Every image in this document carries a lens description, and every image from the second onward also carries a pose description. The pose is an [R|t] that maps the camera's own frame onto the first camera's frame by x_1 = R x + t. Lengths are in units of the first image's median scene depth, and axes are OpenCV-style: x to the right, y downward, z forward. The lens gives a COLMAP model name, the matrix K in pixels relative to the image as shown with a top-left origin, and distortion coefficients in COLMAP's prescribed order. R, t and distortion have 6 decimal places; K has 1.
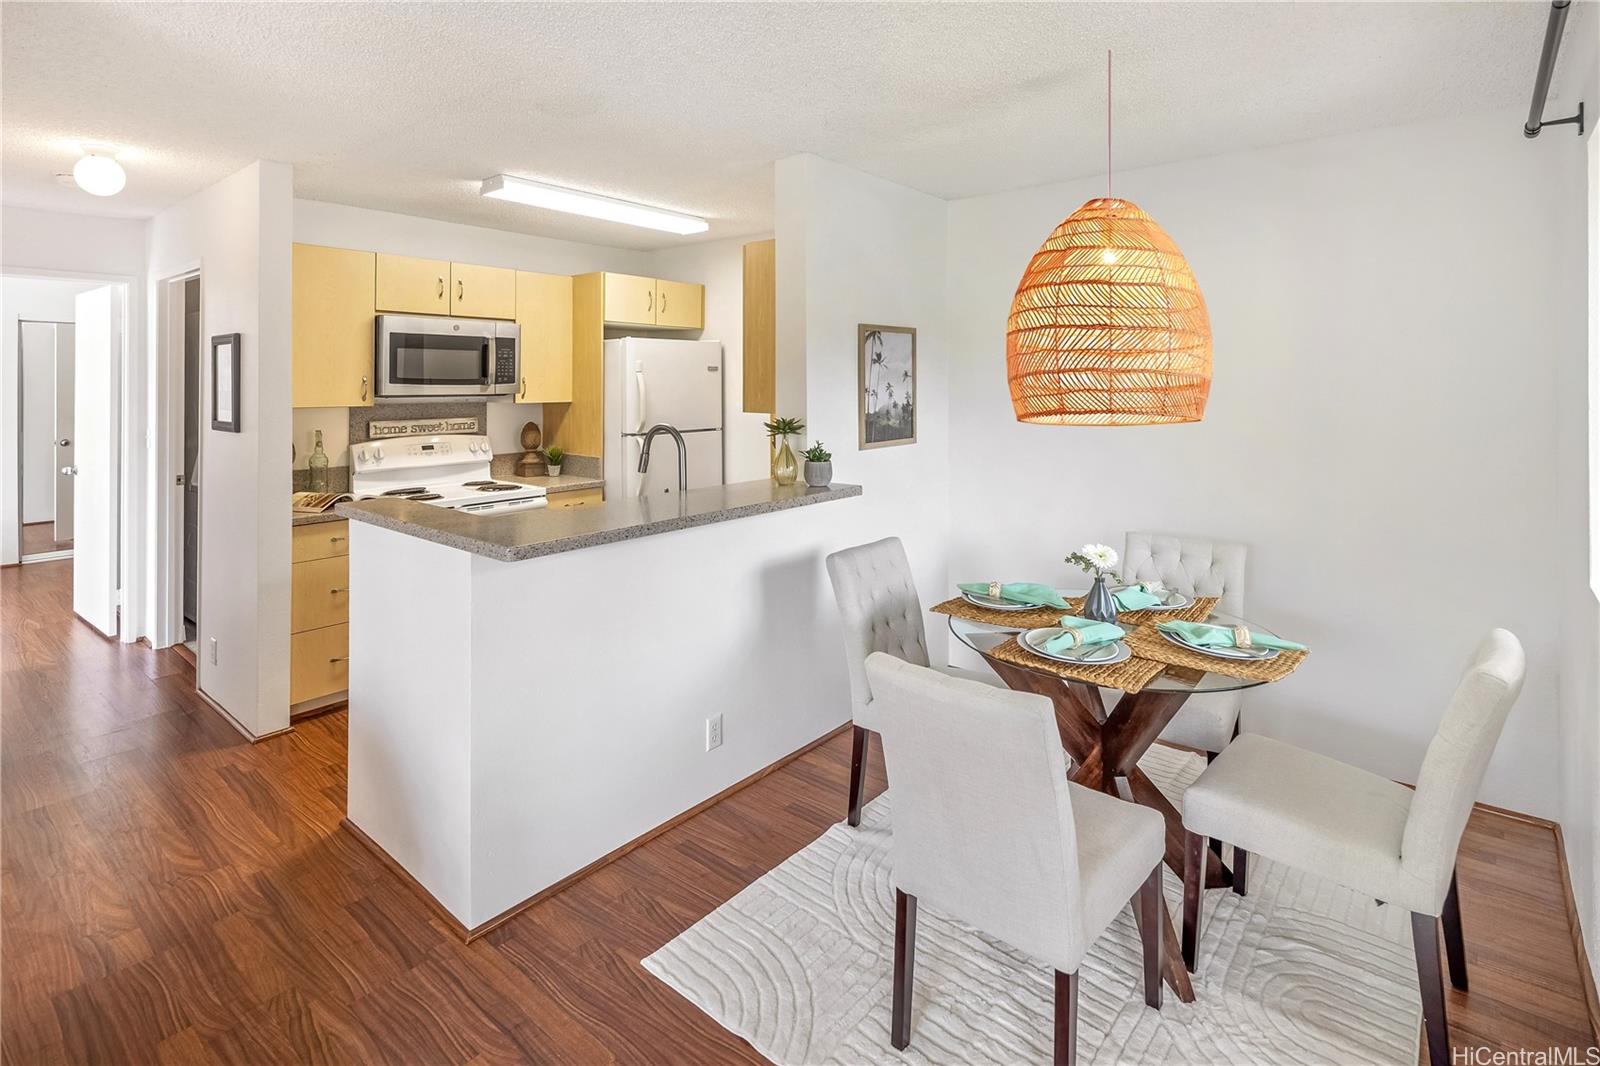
lens RADIAL K [[789.7, 0, 802.6], [0, 789.7, 375.3], [0, 0, 1]] dist [-0.001353, -0.001150]
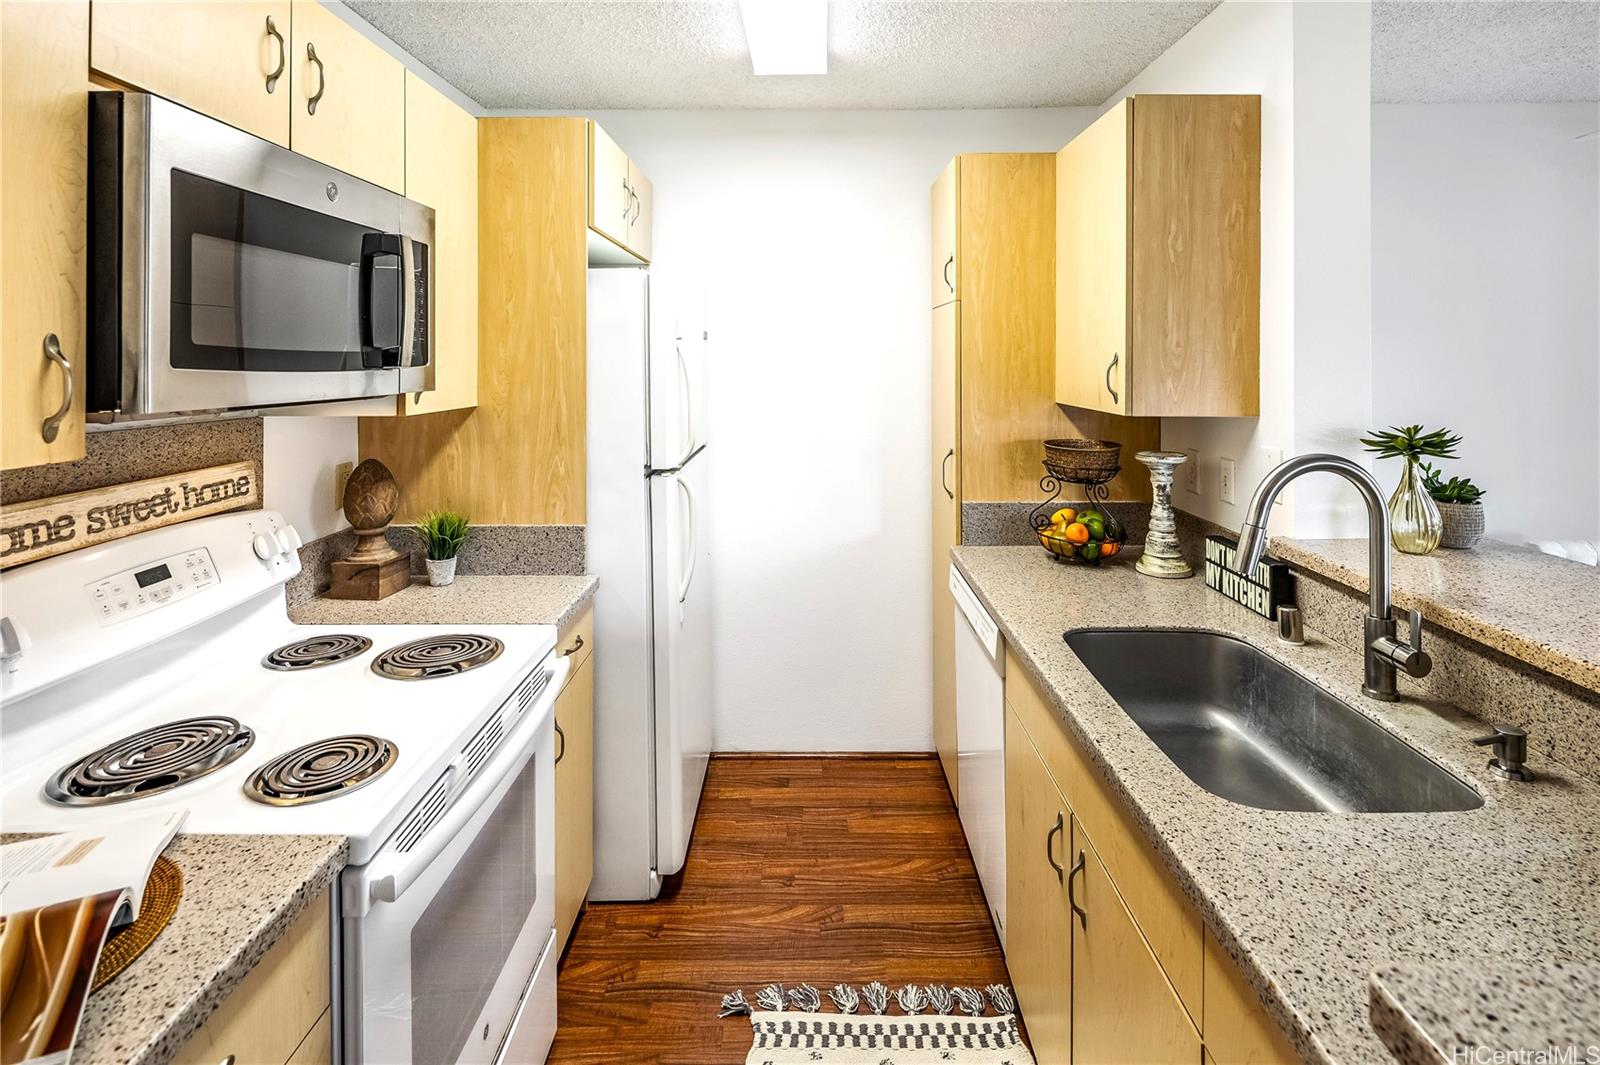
lens RADIAL K [[789.2, 0, 803.8], [0, 789.2, 359.1], [0, 0, 1]] dist [0.000805, -0.001743]
pose [[0.772263, -0.001205, 0.635302, -0.505686], [-0.003386, 0.999976, 0.006013, 0.005290], [-0.635294, -0.006794, 0.772240, 0.644321]]
